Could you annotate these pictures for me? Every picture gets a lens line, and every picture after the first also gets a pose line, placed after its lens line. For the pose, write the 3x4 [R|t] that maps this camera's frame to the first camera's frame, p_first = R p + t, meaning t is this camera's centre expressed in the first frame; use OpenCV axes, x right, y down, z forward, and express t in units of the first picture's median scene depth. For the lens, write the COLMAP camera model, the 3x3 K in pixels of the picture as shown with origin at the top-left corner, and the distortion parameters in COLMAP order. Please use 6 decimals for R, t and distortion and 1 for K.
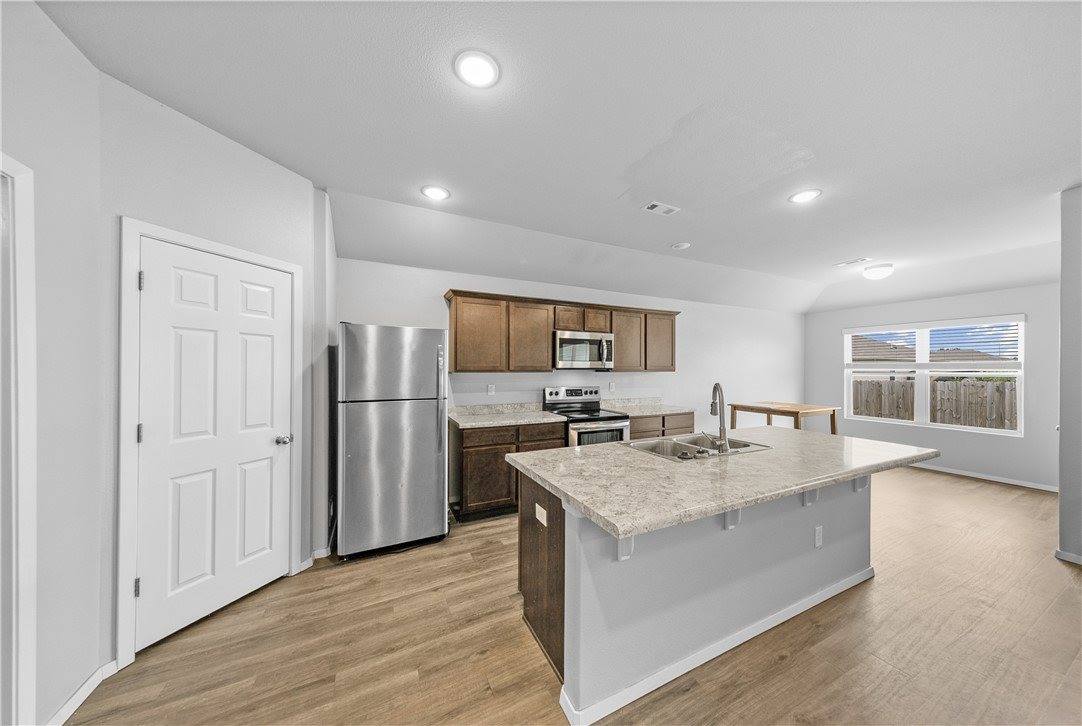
lens RADIAL K [[351.5, 0, 542.9], [0, 351.5, 371.7], [0, 0, 1]] dist [0.000818, -0.000140]
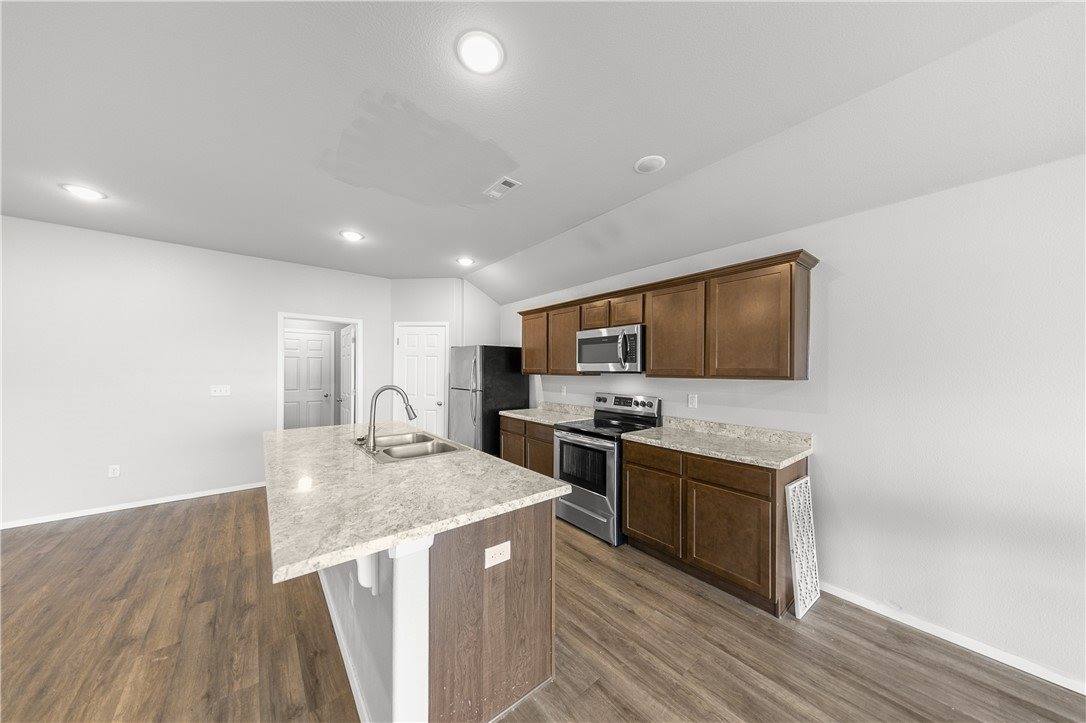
lens RADIAL K [[352.8, 0, 541.8], [0, 352.8, 368.4], [0, 0, 1]] dist [0.000818, -0.000140]
pose [[0.215225, 0.003600, -0.976558, 0.892112], [-0.000631, 0.999994, 0.003548, -0.021150], [0.976564, -0.000147, 0.215226, 0.667760]]
